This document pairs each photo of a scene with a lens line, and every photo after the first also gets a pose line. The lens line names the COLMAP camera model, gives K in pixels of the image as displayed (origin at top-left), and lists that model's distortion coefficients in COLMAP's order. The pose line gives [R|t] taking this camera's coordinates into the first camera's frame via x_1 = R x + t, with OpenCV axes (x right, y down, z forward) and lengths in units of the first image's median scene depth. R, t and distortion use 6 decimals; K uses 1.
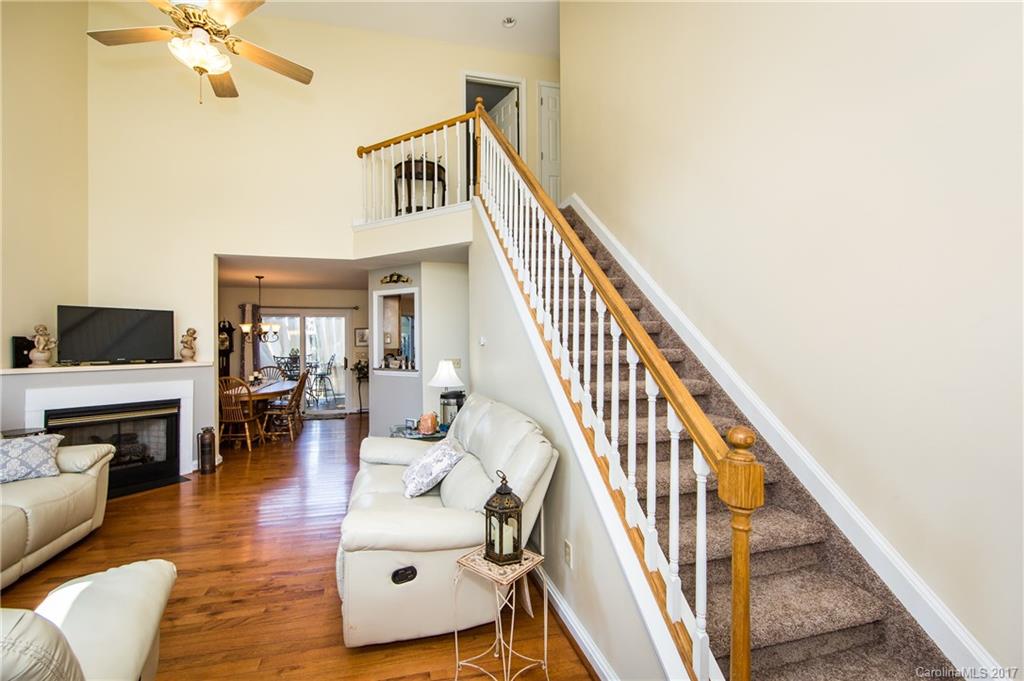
lens RADIAL K [[414.0, 0, 480.0], [0, 414.0, 345.9], [0, 0, 1]] dist [-0.000385, -0.000321]
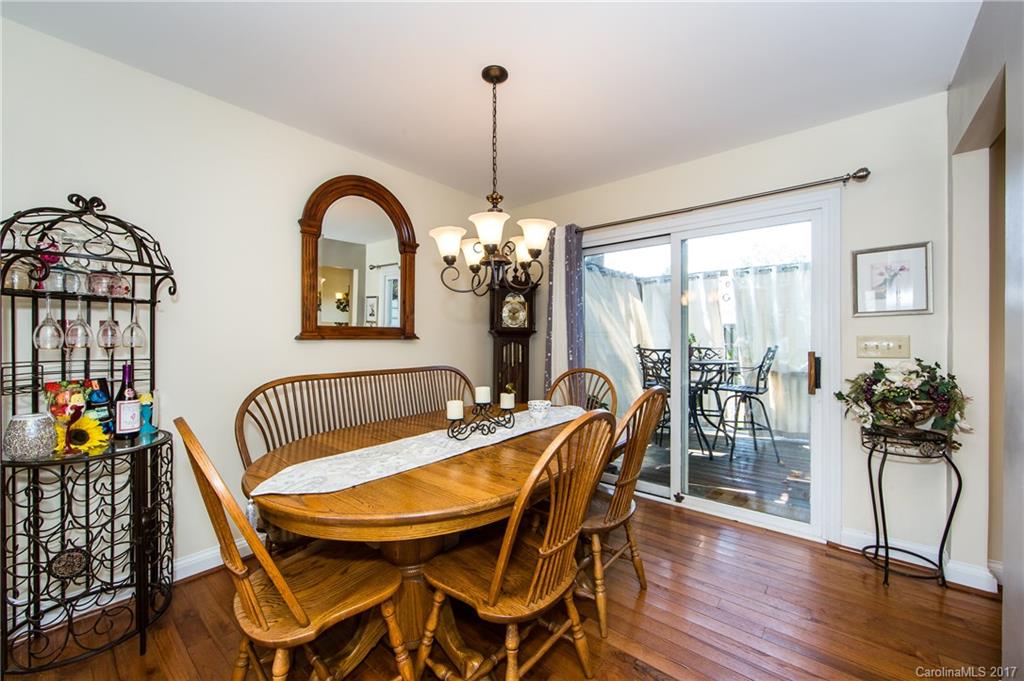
lens RADIAL K [[404.9, 0, 516.6], [0, 404.9, 342.9], [0, 0, 1]] dist [-0.001223, -0.000307]
pose [[0.614629, 0.007937, -0.788777, -0.416381], [-0.006350, 0.999967, 0.005114, 0.037253], [0.788791, 0.001866, 0.614659, 1.192788]]
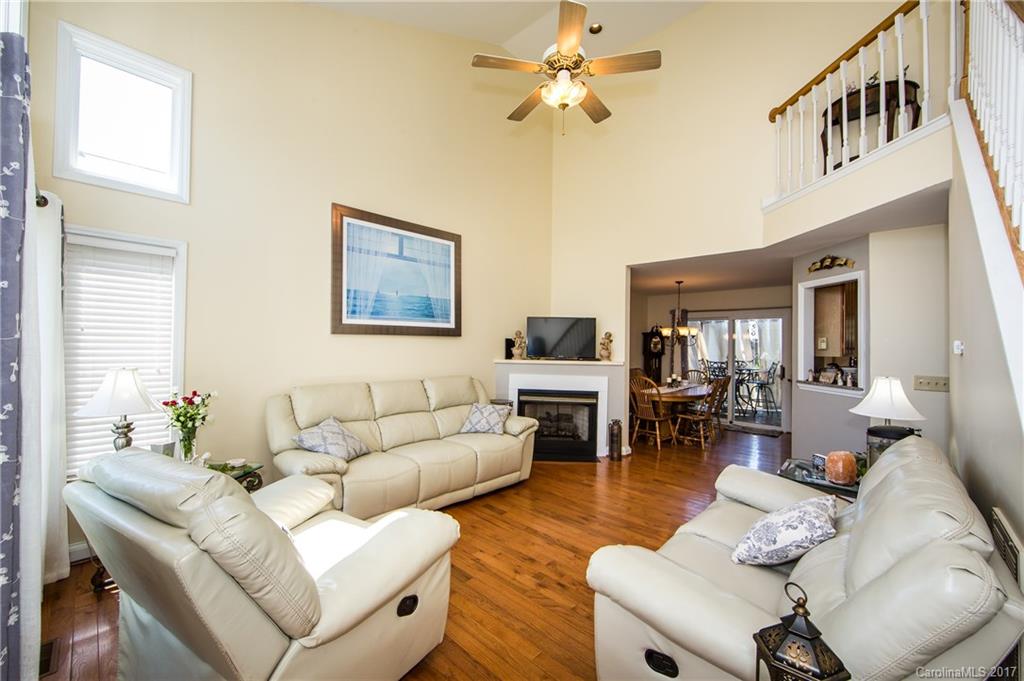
lens RADIAL K [[404.9, 0, 516.6], [0, 404.9, 342.9], [0, 0, 1]] dist [-0.001223, -0.000307]
pose [[0.560160, 0.010550, -0.828317, 0.104017], [-0.026672, 0.999630, -0.005305, 0.000630], [0.827955, 0.025065, 0.560234, 0.152189]]
